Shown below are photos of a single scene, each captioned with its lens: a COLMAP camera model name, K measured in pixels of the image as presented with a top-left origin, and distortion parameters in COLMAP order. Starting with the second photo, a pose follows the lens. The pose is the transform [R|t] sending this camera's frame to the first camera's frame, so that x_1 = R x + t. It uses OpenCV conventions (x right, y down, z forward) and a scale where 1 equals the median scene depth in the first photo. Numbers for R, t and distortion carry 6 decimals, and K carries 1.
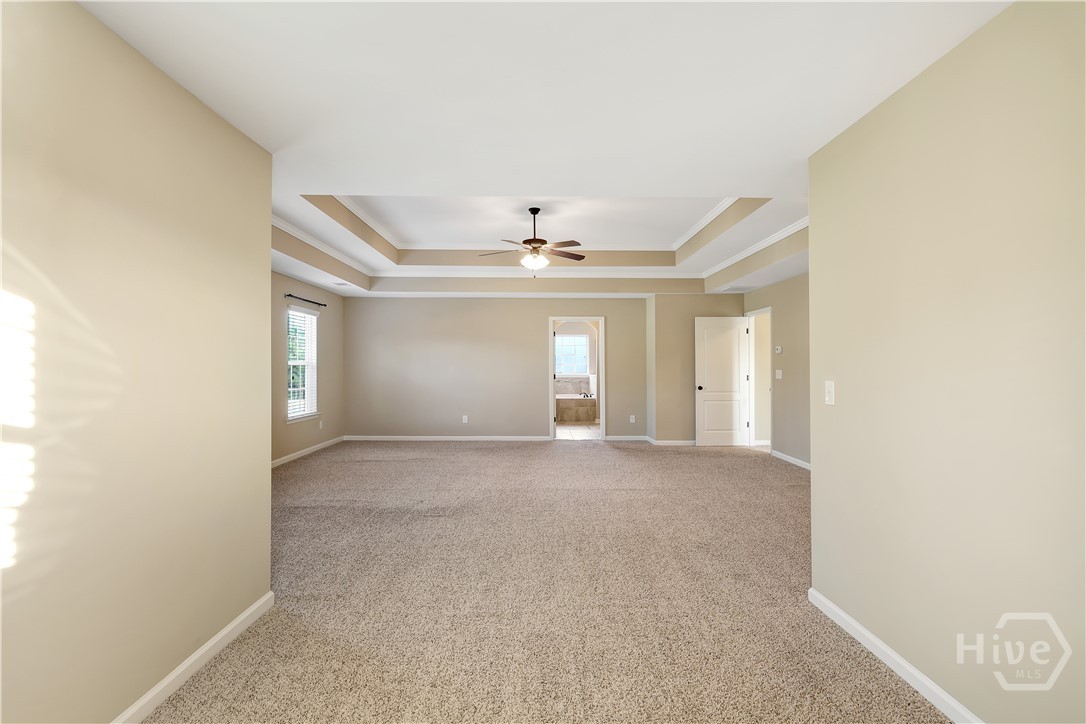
lens RADIAL K [[519.4, 0, 548.9], [0, 519.4, 357.5], [0, 0, 1]] dist [0.000646, 0.000638]
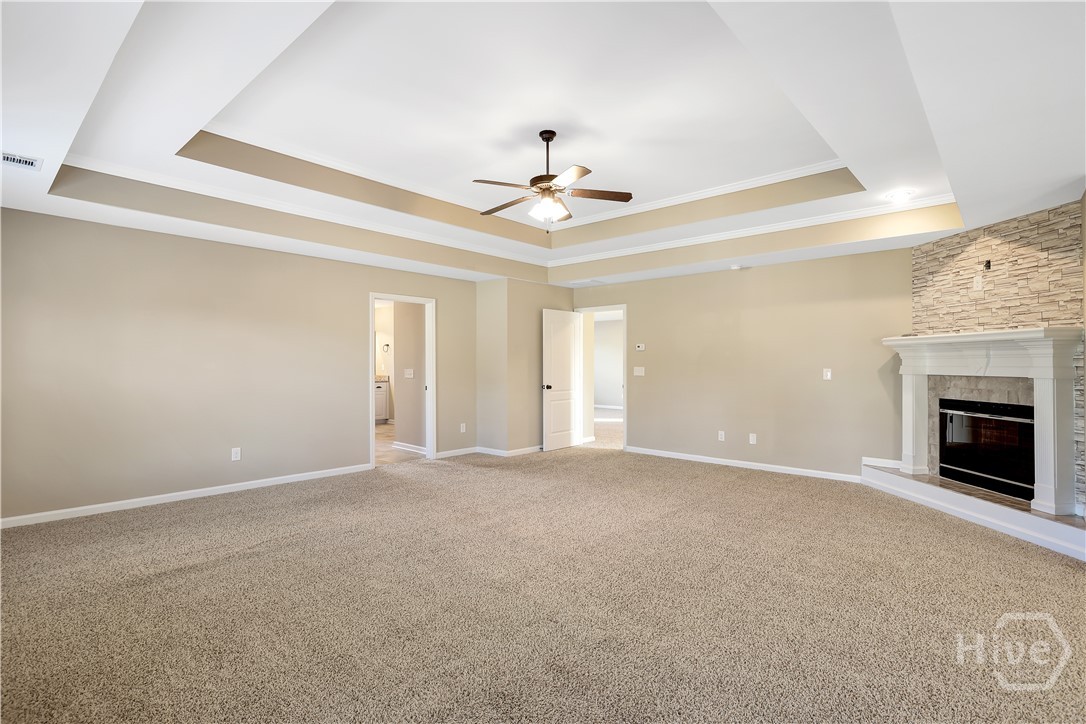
lens RADIAL K [[519.4, 0, 548.9], [0, 519.4, 357.5], [0, 0, 1]] dist [0.000646, 0.000638]
pose [[0.685080, 0.008826, 0.728414, -0.369768], [-0.013642, 0.999907, 0.000715, 0.006373], [-0.728340, -0.010426, 0.685137, 0.375178]]
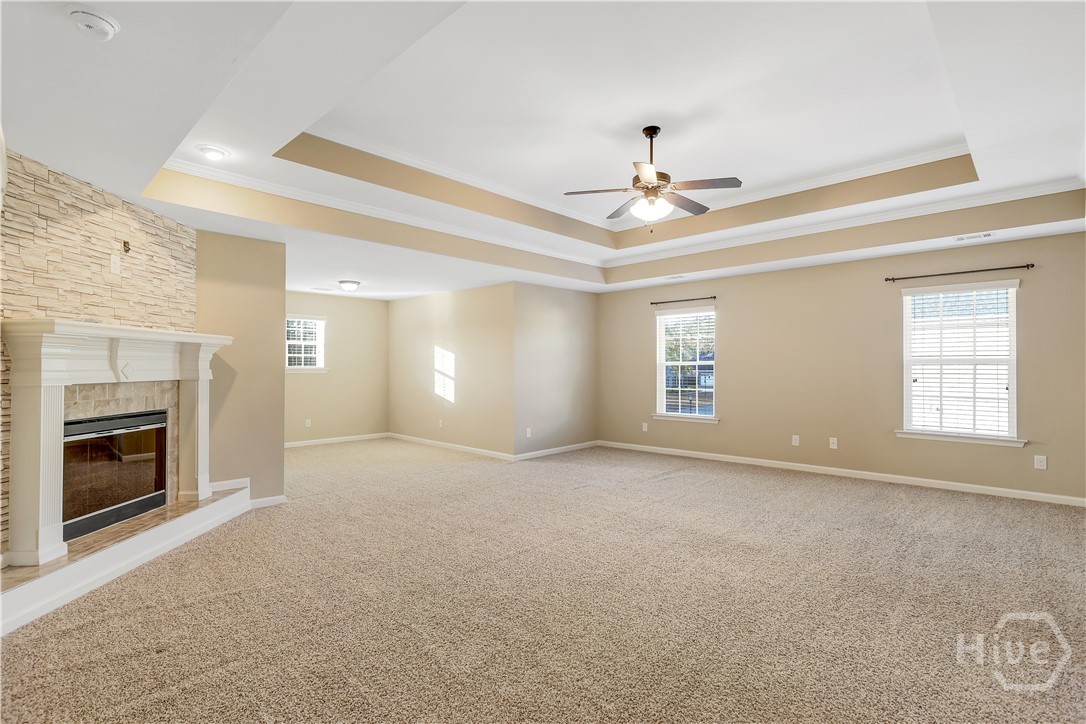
lens RADIAL K [[511.6, 0, 543.0], [0, 511.6, 362.0], [0, 0, 1]] dist [0.001234, 0.000321]
pose [[-0.714630, -0.004505, -0.699489, 0.382187], [0.012302, 0.999744, -0.019007, 0.015589], [0.699395, -0.022189, -0.714391, 0.971632]]
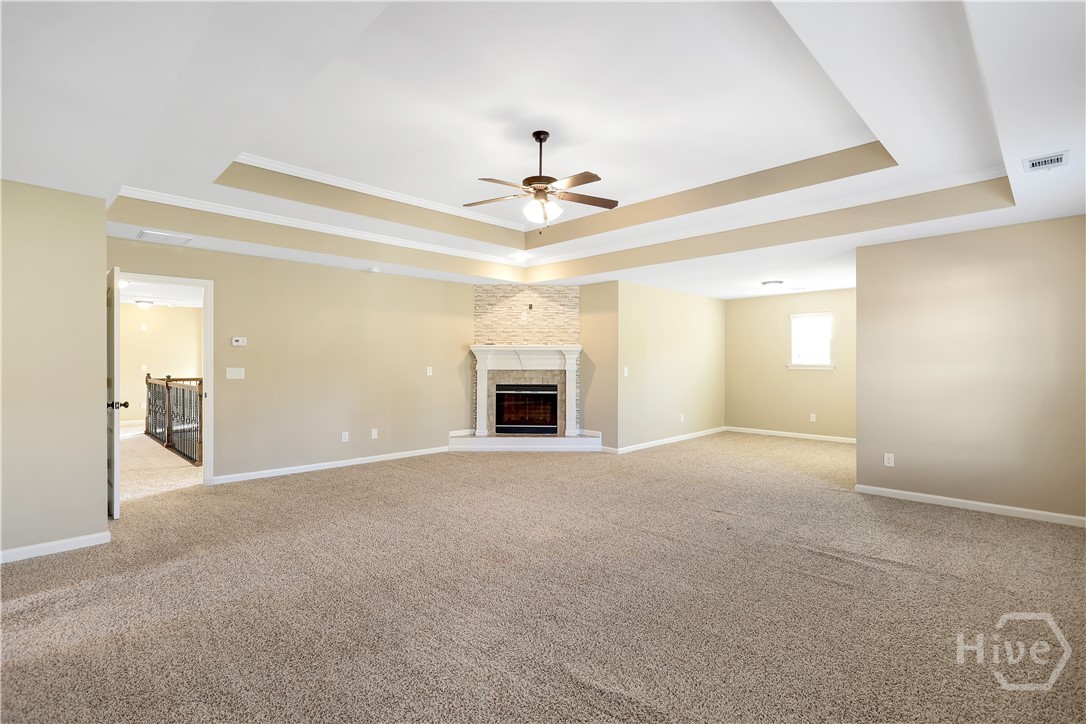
lens RADIAL K [[519.4, 0, 548.9], [0, 519.4, 357.5], [0, 0, 1]] dist [0.000646, 0.000638]
pose [[-0.688768, 0.006913, 0.724949, -0.381980], [-0.012397, 0.999696, -0.021311, 0.017528], [-0.724876, -0.023666, -0.688473, 1.043134]]
